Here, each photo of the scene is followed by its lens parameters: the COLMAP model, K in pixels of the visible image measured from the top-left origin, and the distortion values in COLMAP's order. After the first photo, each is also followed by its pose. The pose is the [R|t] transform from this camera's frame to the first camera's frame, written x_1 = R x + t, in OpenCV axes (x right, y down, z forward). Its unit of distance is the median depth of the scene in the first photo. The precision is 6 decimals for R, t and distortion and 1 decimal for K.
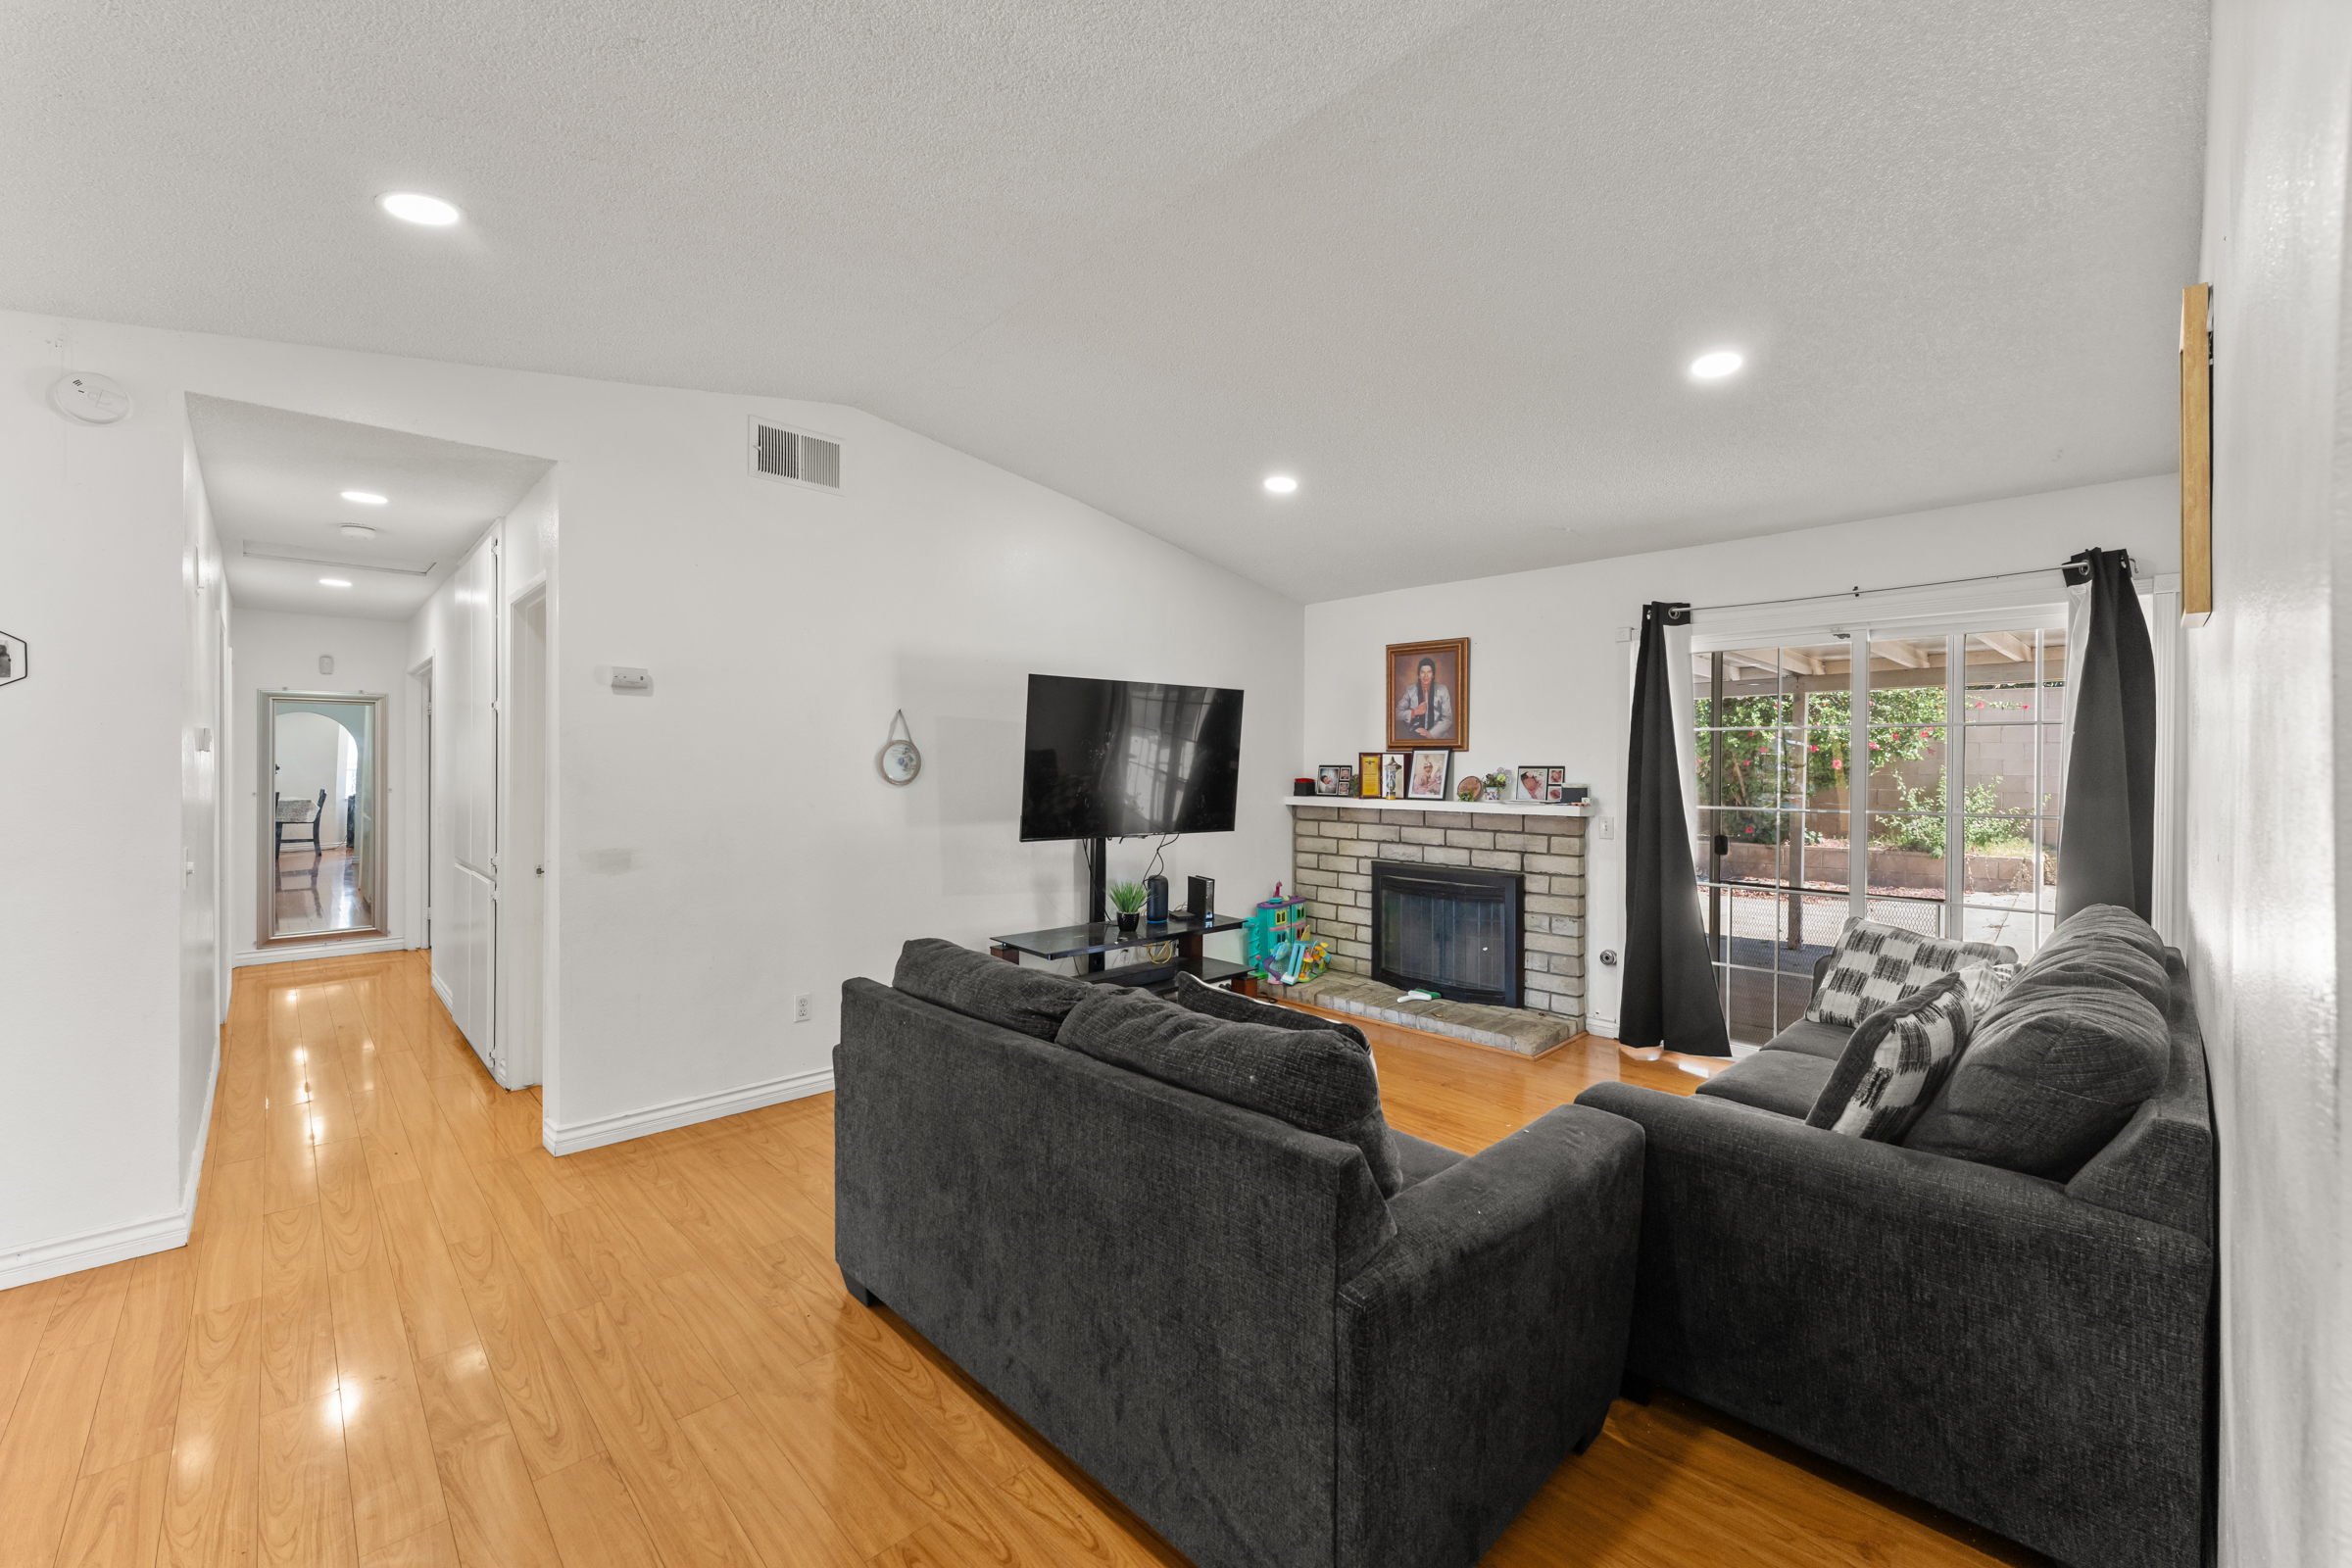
lens RADIAL K [[942.9, 0, 1181.0], [0, 942.9, 770.4], [0, 0, 1]] dist [0.000799, -0.000895]
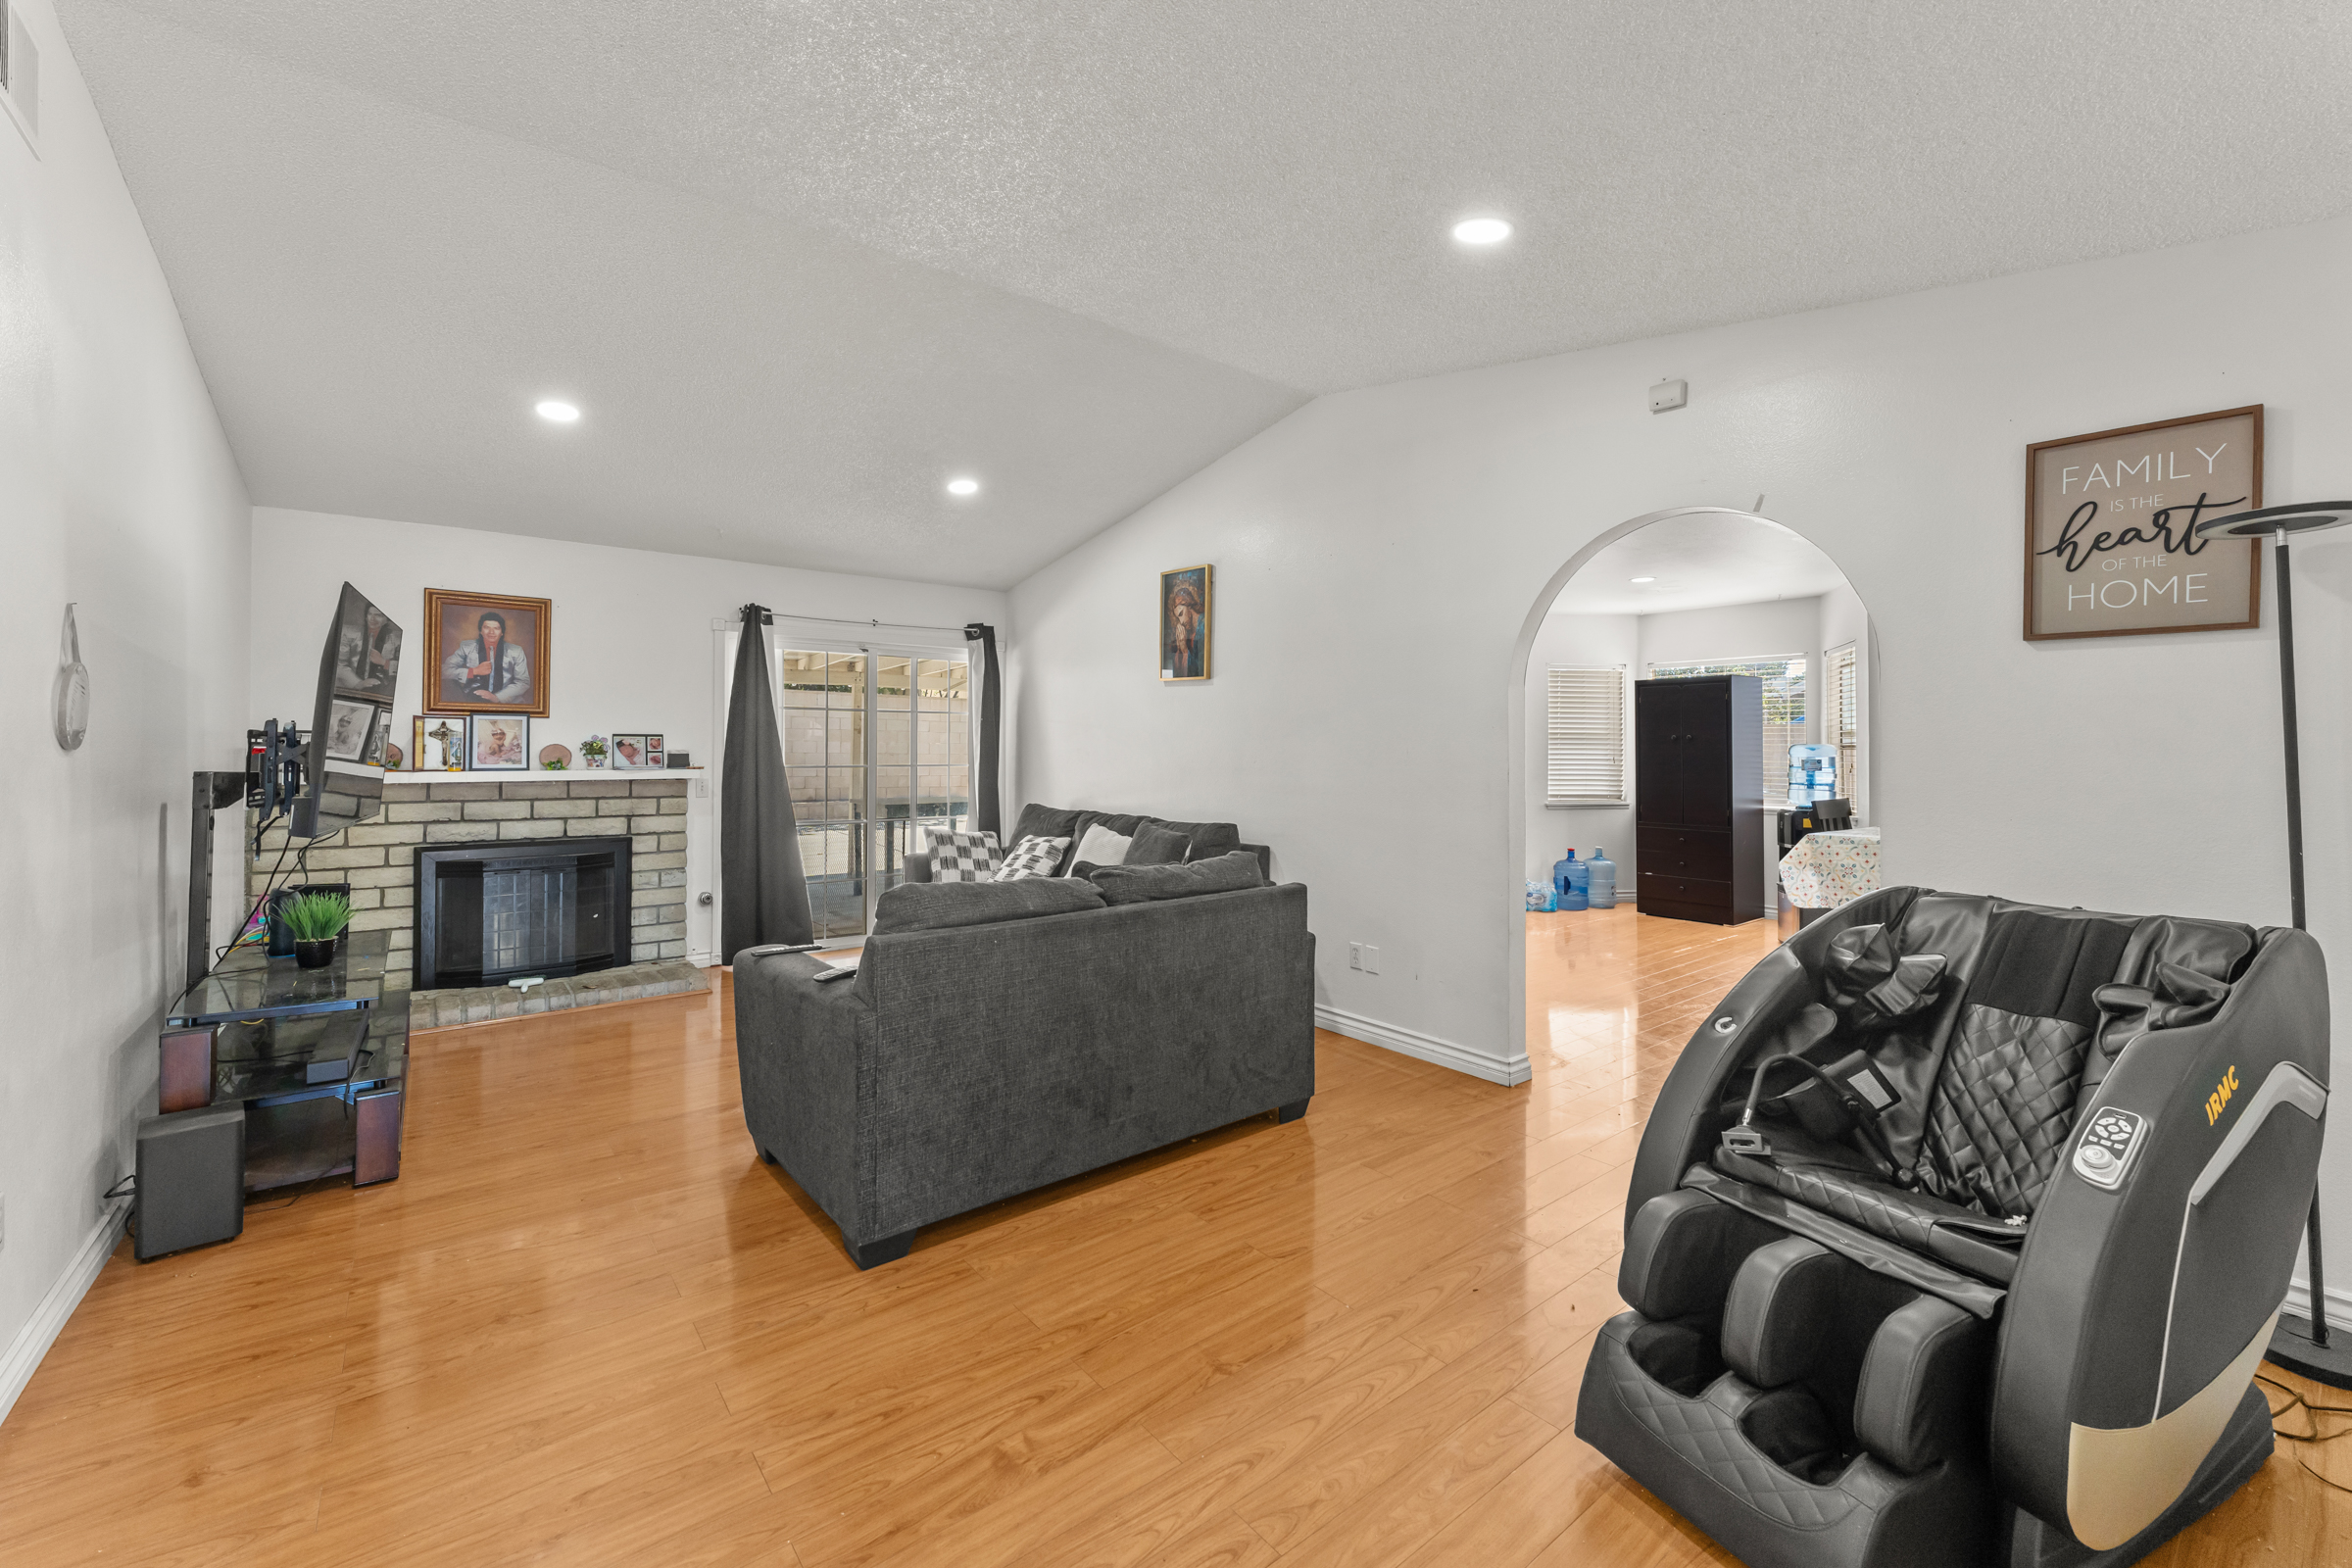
lens RADIAL K [[942.9, 0, 1173.1], [0, 942.9, 733.5], [0, 0, 1]] dist [0.000799, -0.000895]
pose [[0.104946, 0.014112, 0.994378, -0.605414], [0.003333, 0.999889, -0.014542, 0.011976], [-0.994472, 0.004841, 0.104887, 0.280200]]
